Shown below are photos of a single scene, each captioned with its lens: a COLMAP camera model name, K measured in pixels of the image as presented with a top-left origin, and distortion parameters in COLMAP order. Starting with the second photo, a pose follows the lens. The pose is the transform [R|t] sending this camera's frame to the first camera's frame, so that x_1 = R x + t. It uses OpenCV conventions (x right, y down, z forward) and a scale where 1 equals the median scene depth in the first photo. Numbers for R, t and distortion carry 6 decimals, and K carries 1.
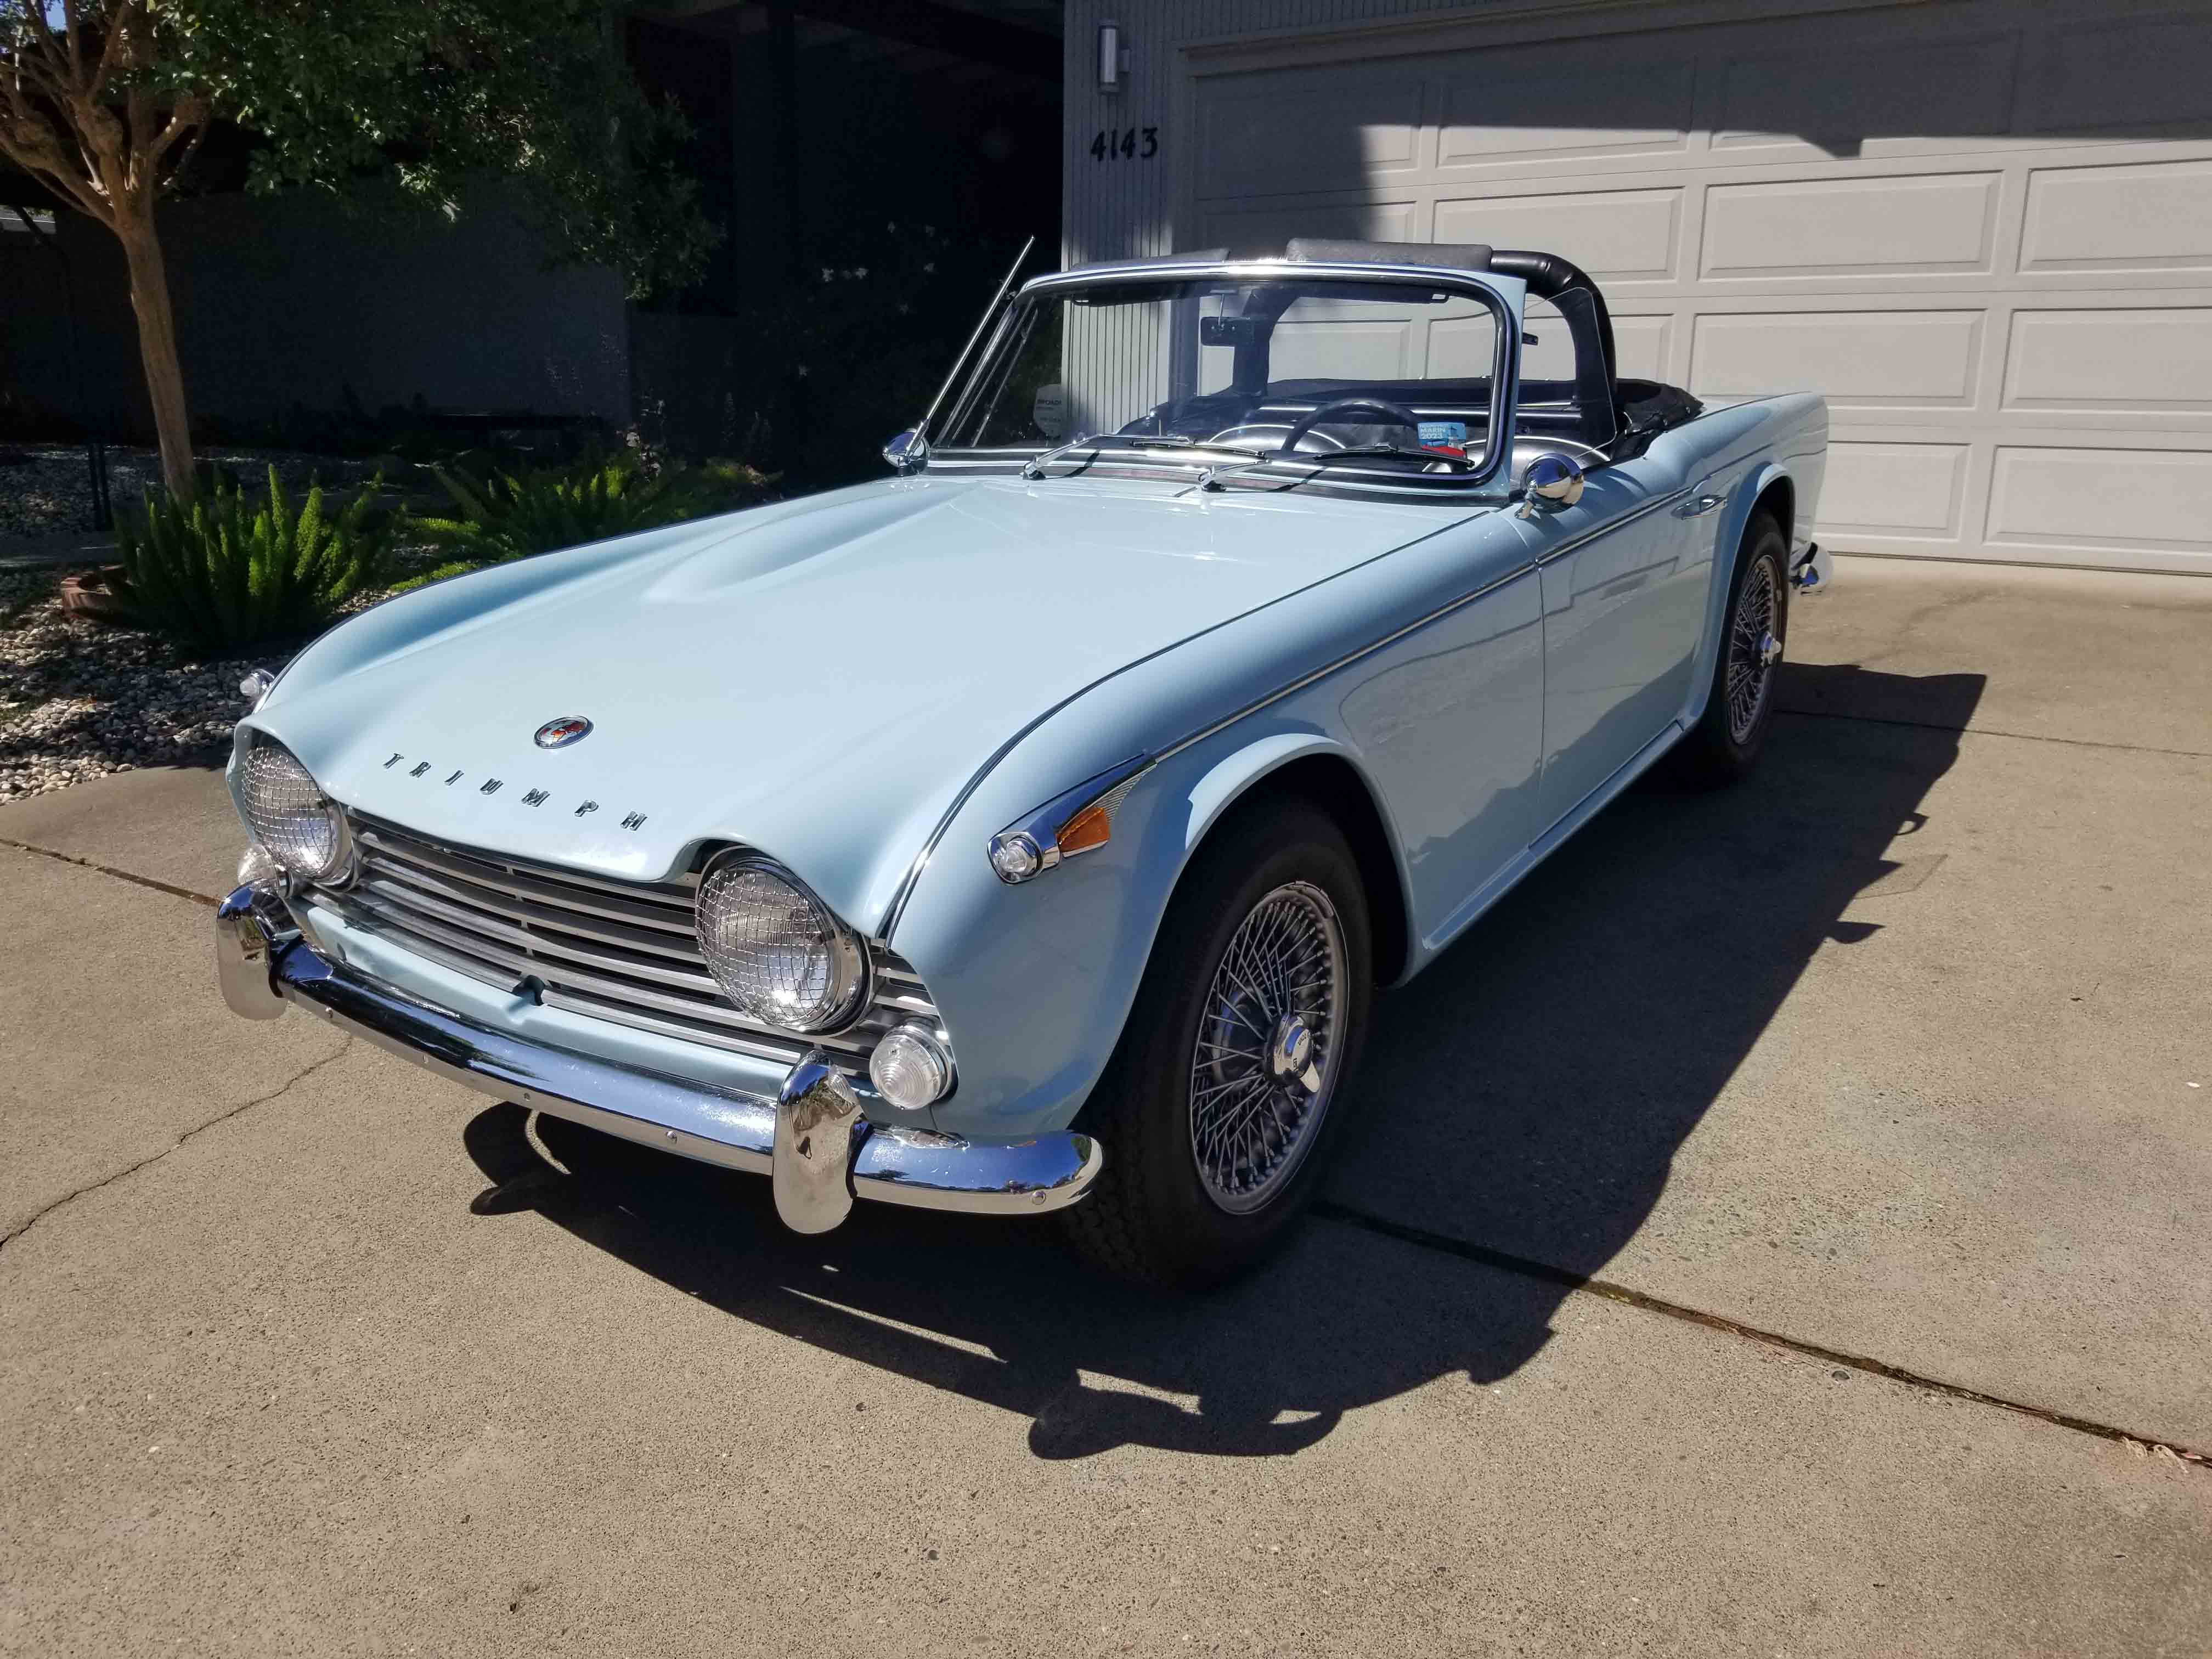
lens RADIAL K [[1758.9, 0, 1067.3], [0, 1758.9, 866.8], [0, 0, 1]] dist [-0.002354, -0.011668]
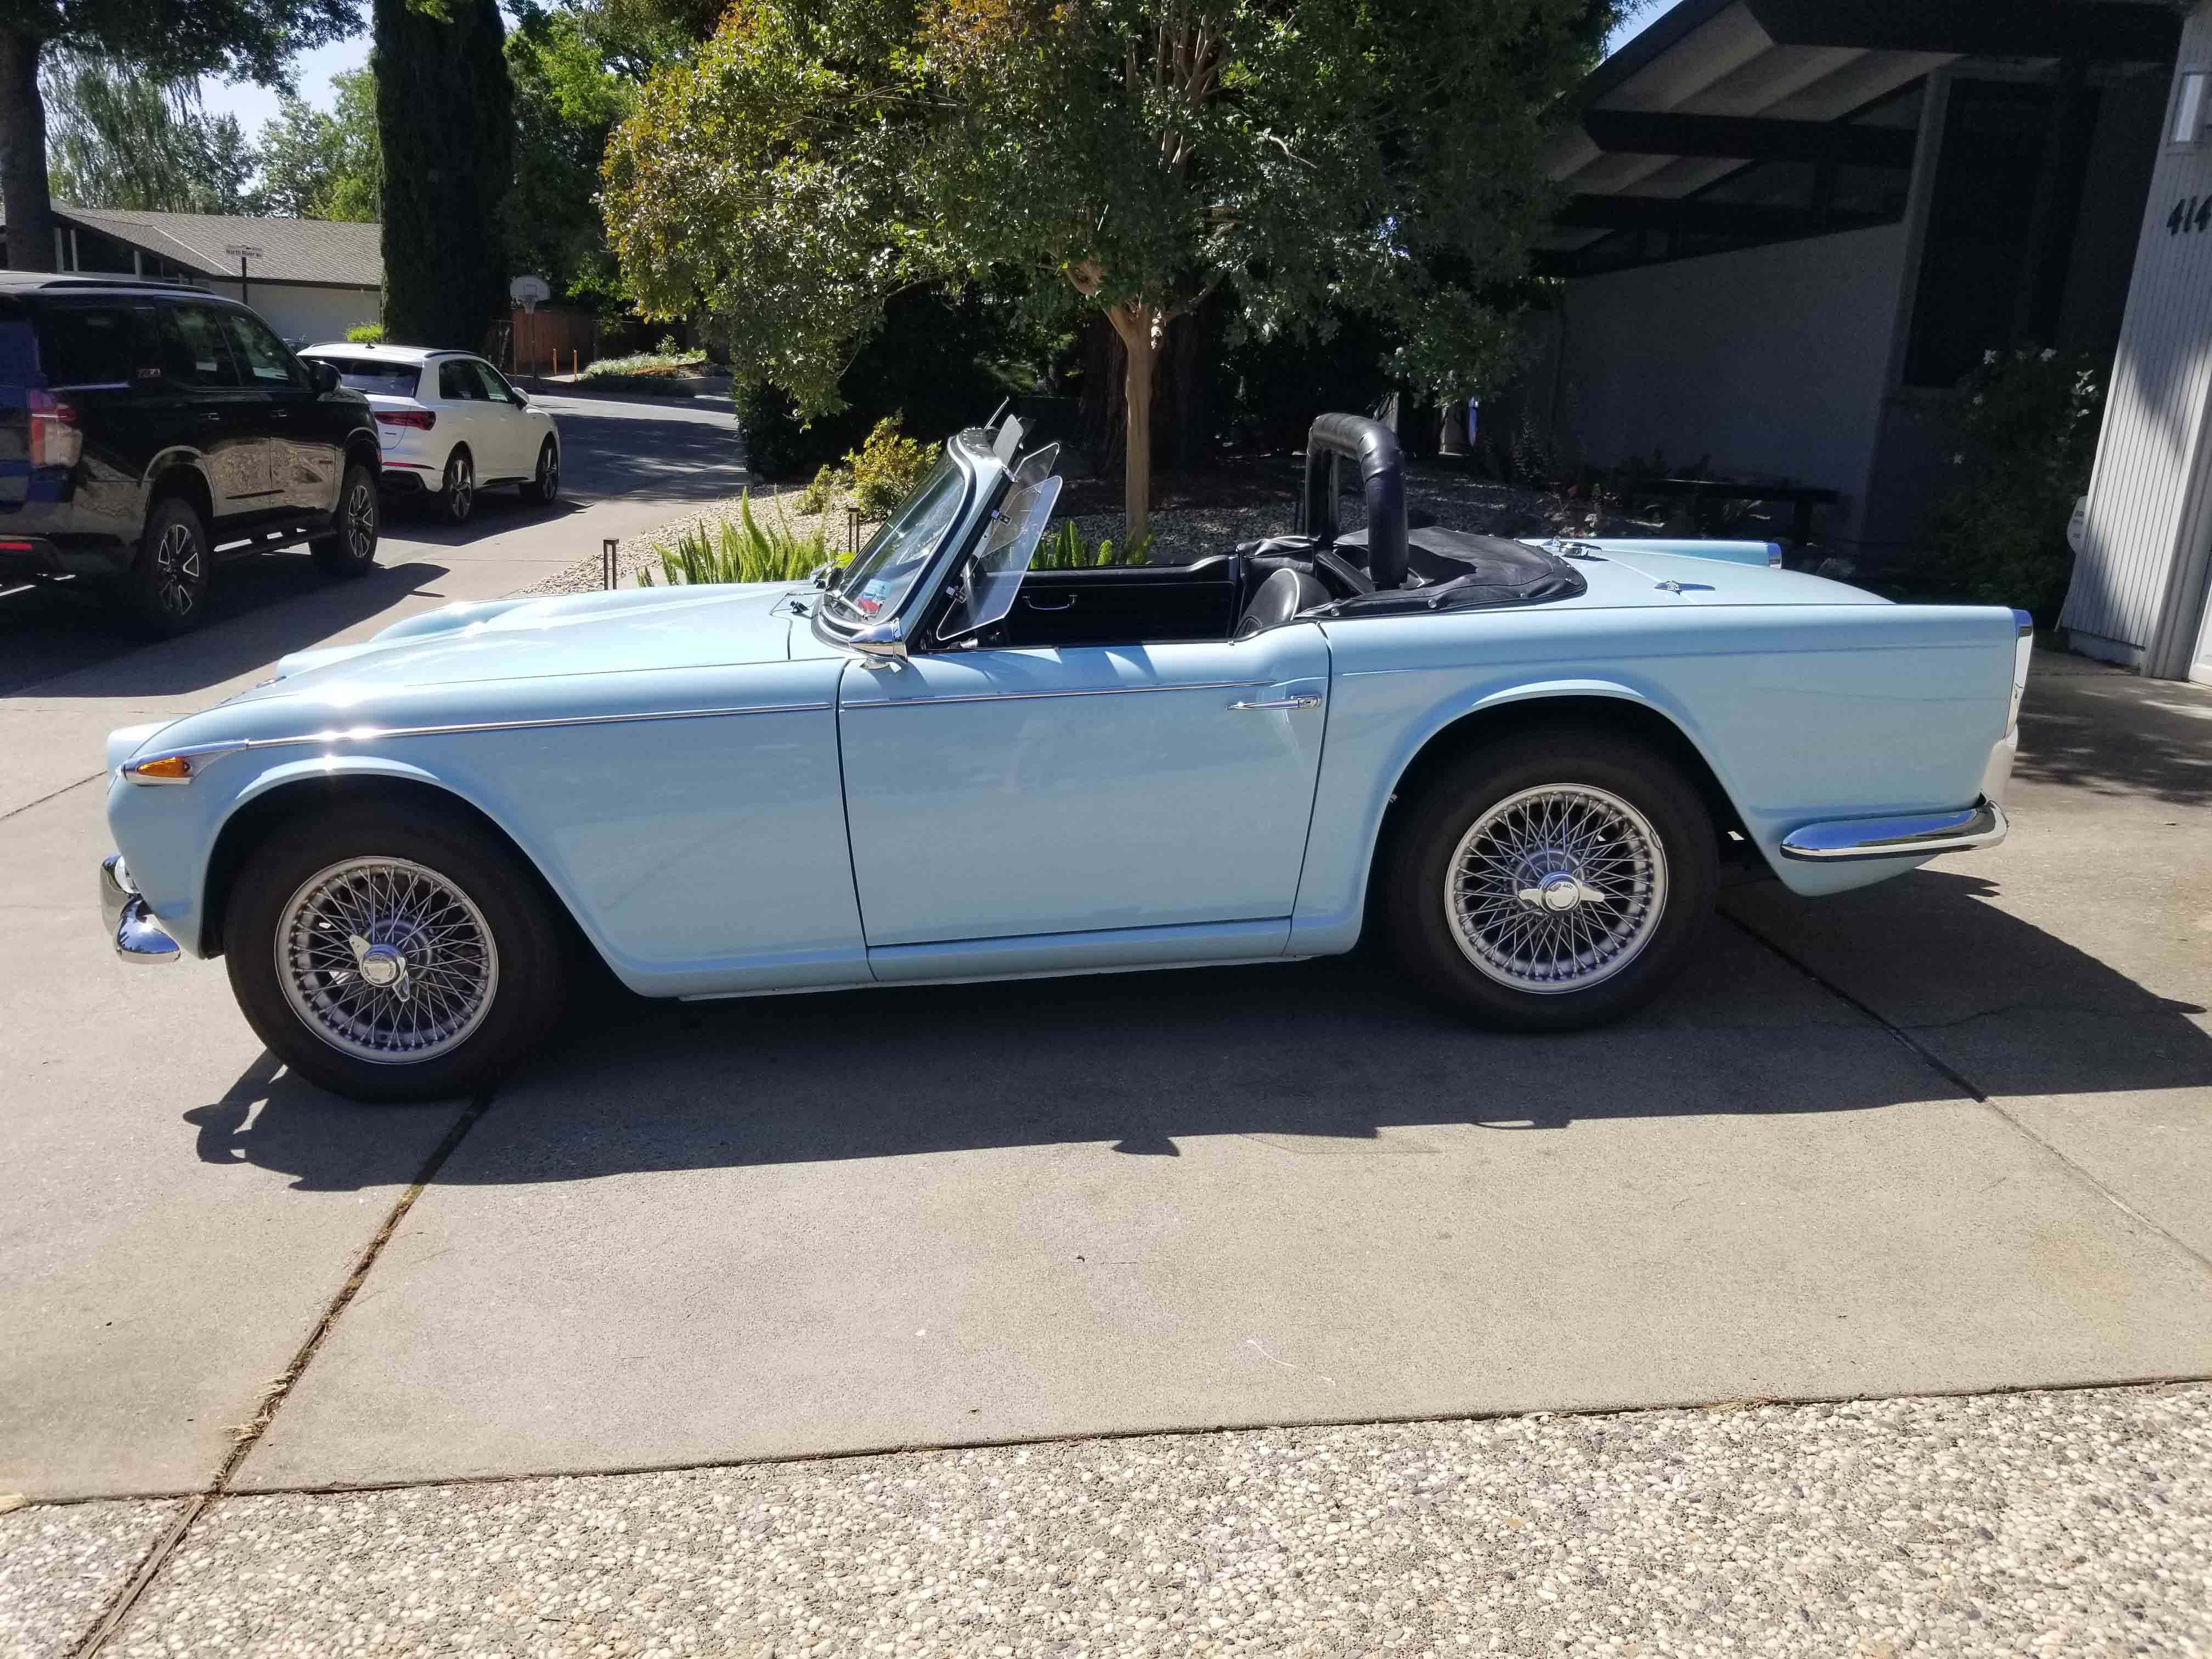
lens RADIAL K [[1667.0, 0, 1067.0], [0, 1667.0, 971.1], [0, 0, 1]] dist [-0.002112, -0.006923]
pose [[0.582298, 0.293093, -0.758305, 1.139218], [-0.252134, 0.951867, 0.174294, -0.215337], [0.772889, 0.089703, 0.628168, 0.387318]]
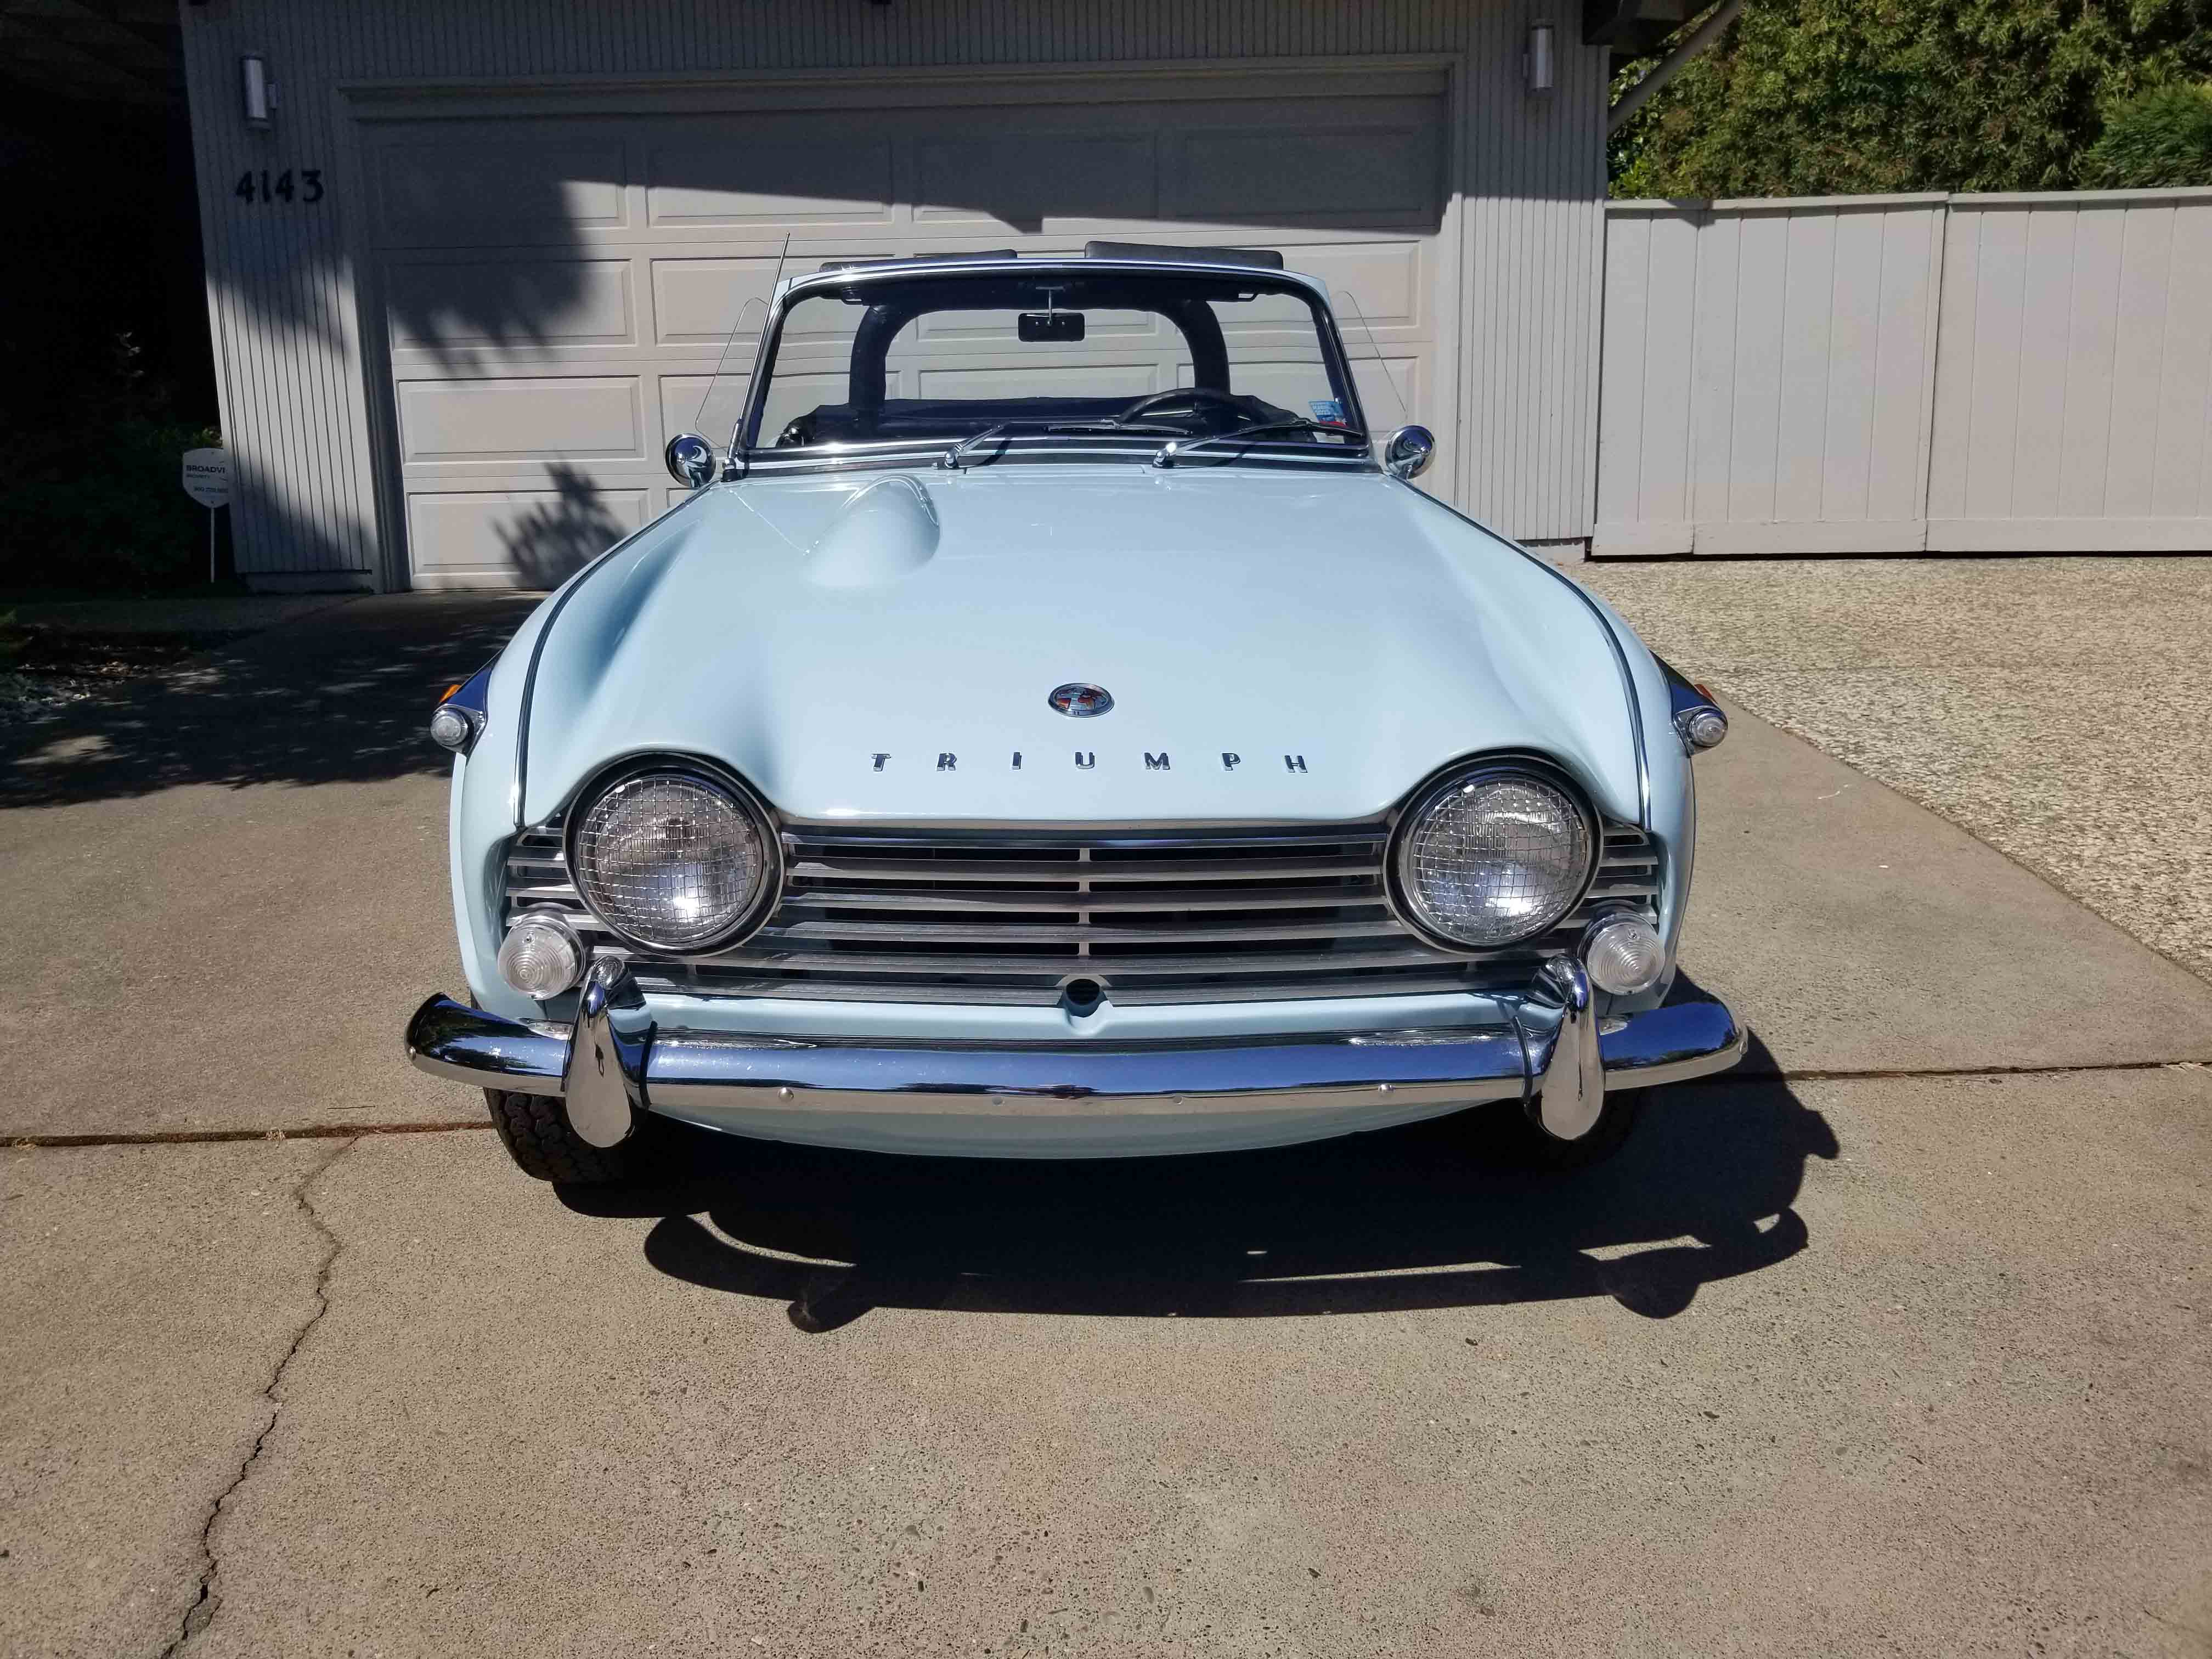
lens RADIAL K [[1759.4, 0, 1078.8], [0, 1759.4, 827.5], [0, 0, 1]] dist [-0.000736, -0.017457]
pose [[0.808384, -0.140774, 0.571574, -0.543245], [0.181653, 0.983252, -0.014746, 0.000432], [-0.559926, 0.115749, 0.820418, 0.190809]]
